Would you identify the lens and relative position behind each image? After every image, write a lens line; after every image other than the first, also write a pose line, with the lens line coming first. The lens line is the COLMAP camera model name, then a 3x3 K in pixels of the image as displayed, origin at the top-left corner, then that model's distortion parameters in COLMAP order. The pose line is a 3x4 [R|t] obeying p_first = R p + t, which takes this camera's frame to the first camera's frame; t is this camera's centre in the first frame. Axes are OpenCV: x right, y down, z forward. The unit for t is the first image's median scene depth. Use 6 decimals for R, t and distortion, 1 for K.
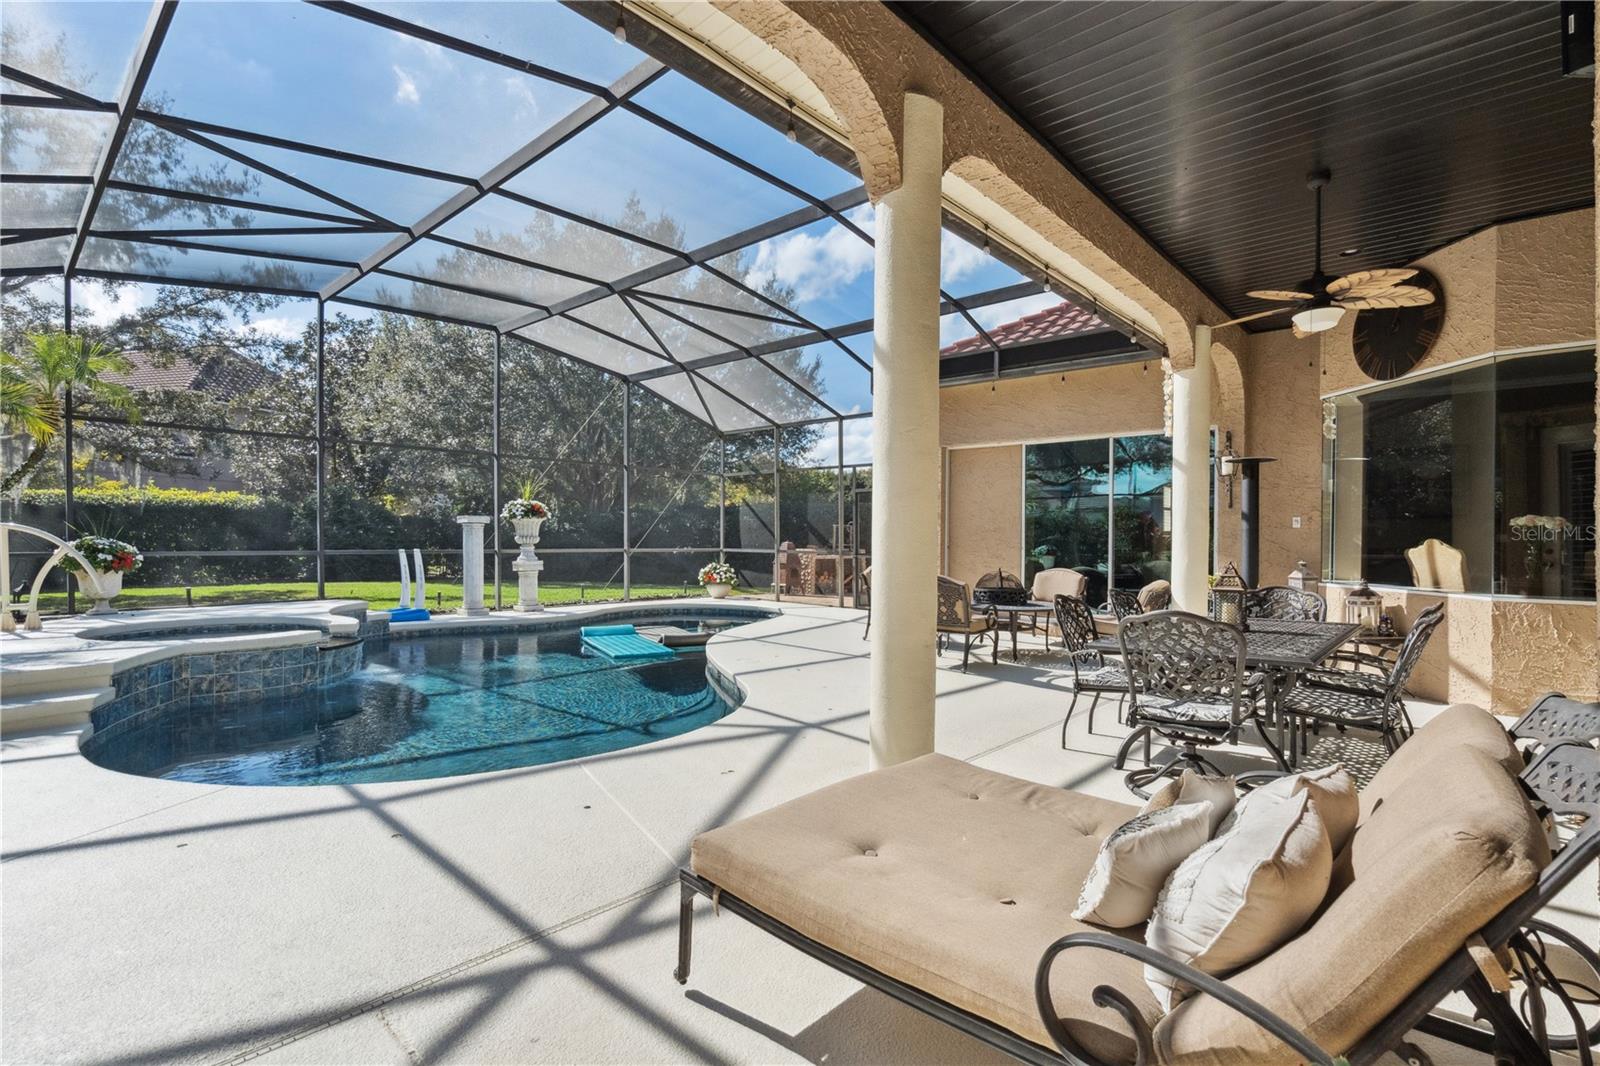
lens RADIAL K [[730.6, 0, 807.5], [0, 730.6, 537.6], [0, 0, 1]] dist [0.002032, 0.001528]
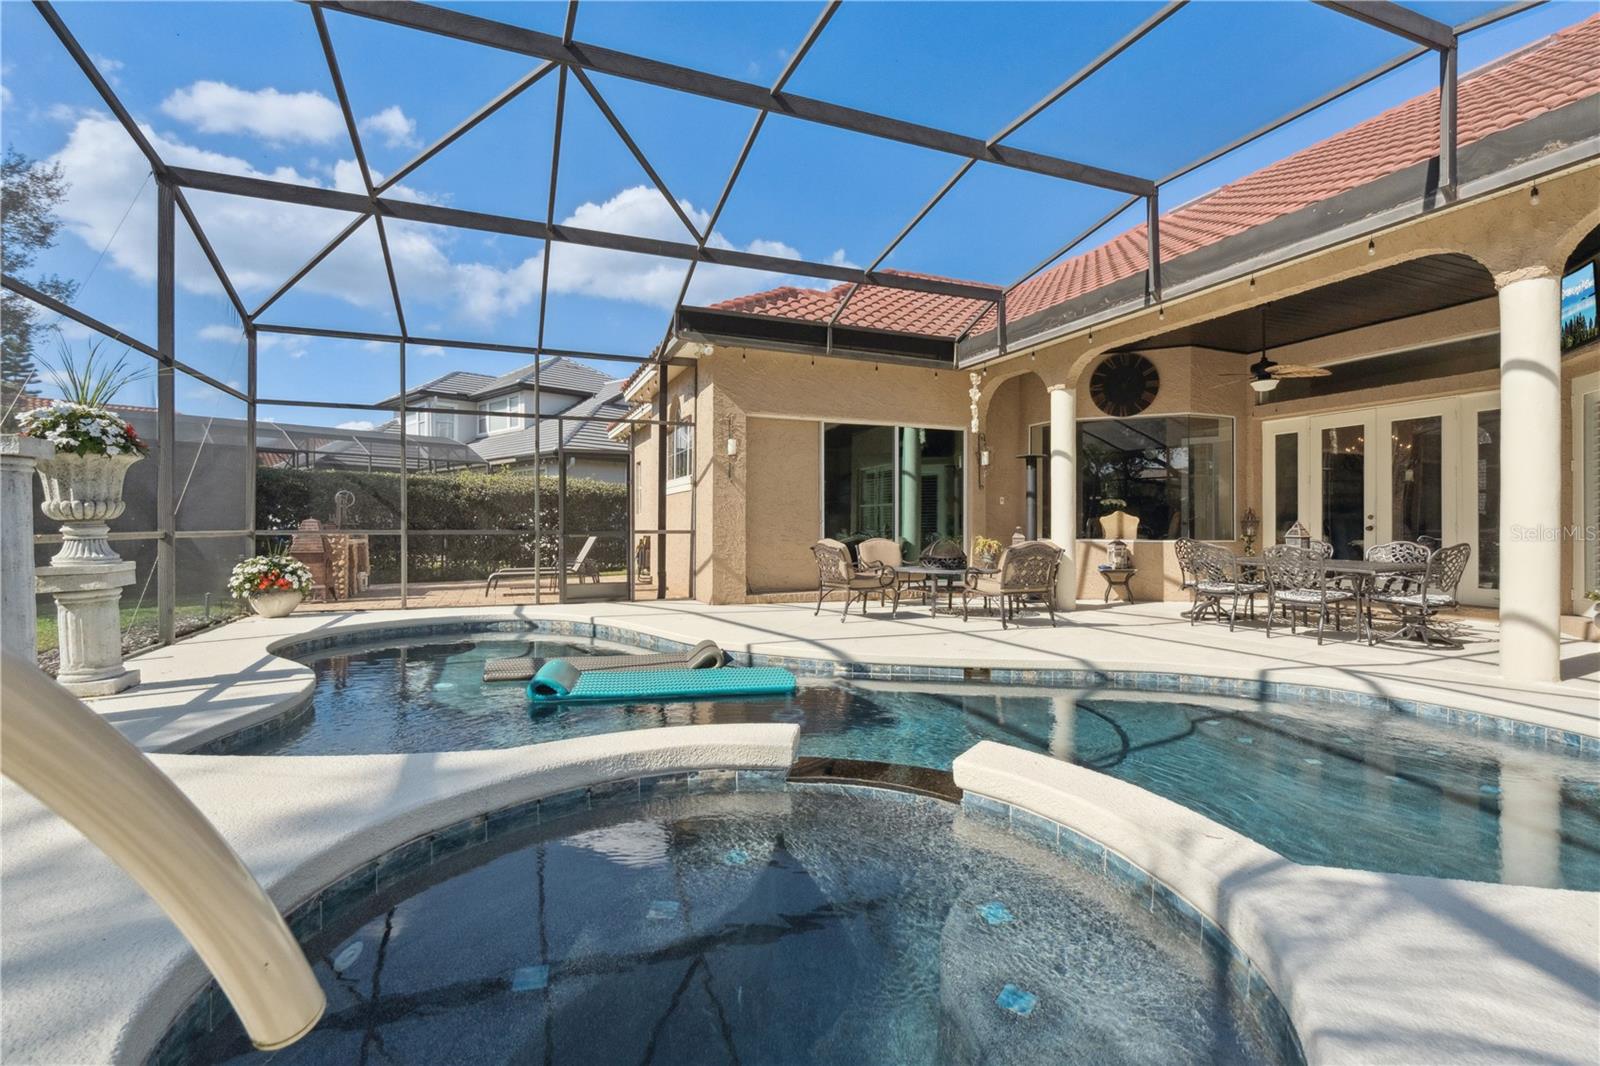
lens RADIAL K [[727.3, 0, 796.8], [0, 727.3, 529.2], [0, 0, 1]] dist [0.000345, -0.000050]
pose [[0.439628, -0.015295, 0.898050, -0.637030], [0.002246, 0.999871, 0.015930, 0.009667], [-0.898177, -0.004986, 0.439605, 0.563998]]
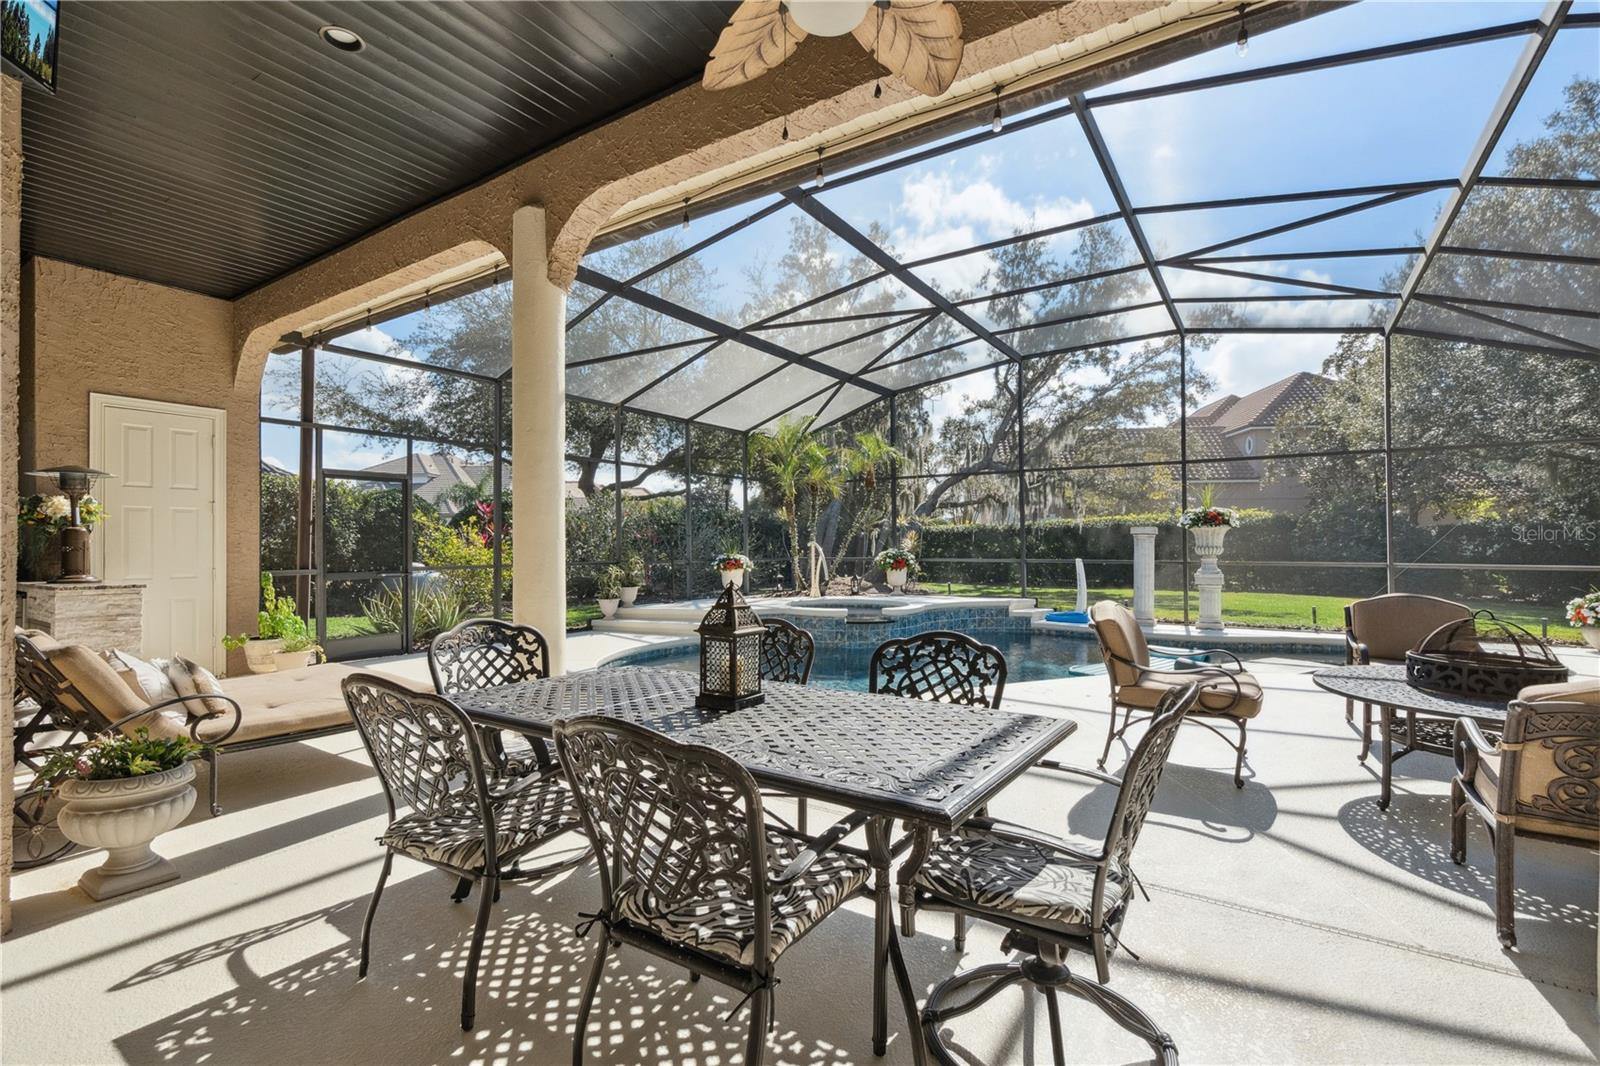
lens RADIAL K [[730.6, 0, 812.1], [0, 730.6, 540.1], [0, 0, 1]] dist [0.002032, 0.001528]
pose [[0.172824, -0.019375, -0.984762, 0.480066], [0.001635, 0.999811, -0.019384, 0.007535], [0.984951, 0.001739, 0.172823, 0.402420]]
